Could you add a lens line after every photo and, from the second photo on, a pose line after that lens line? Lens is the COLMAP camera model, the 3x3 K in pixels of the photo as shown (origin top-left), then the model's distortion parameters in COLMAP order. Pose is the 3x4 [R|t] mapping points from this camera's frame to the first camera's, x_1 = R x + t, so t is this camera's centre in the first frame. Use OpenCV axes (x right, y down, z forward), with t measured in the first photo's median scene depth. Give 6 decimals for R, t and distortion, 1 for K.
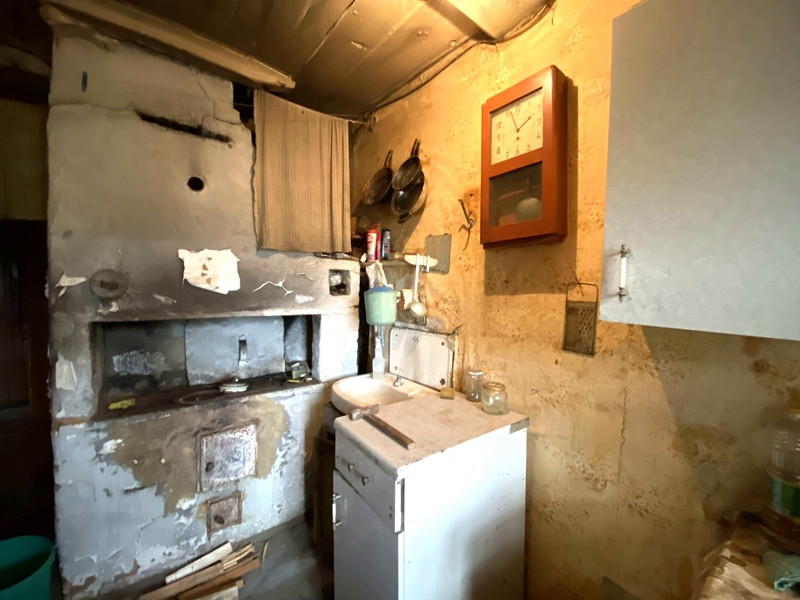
lens RADIAL K [[319.5, 0, 400.0], [0, 319.5, 300.0], [0, 0, 1]] dist [0.027333, -0.022312]
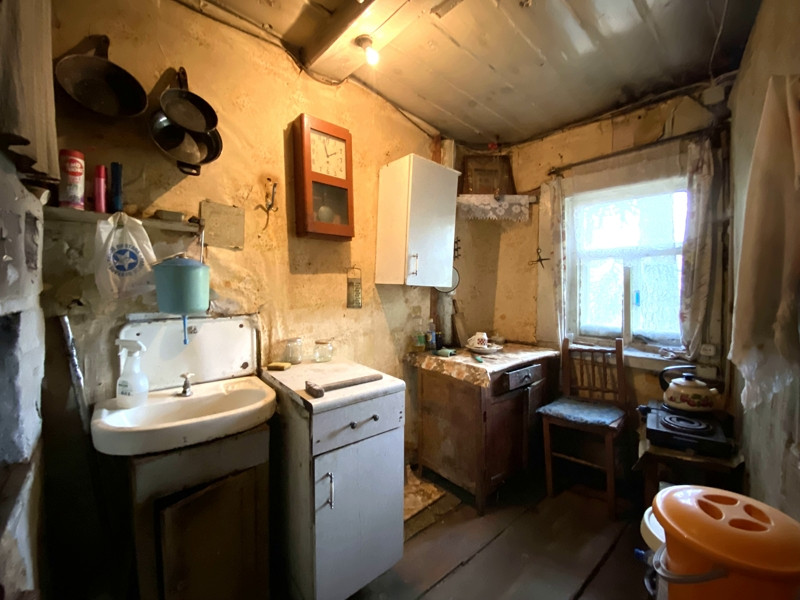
lens RADIAL K [[319.5, 0, 400.0], [0, 319.5, 300.0], [0, 0, 1]] dist [0.027333, -0.022312]
pose [[-0.058295, -0.052279, 0.996930, -0.912182], [0.027226, 0.998173, 0.053936, 0.027010], [-0.997928, 0.030286, -0.056765, 0.656786]]
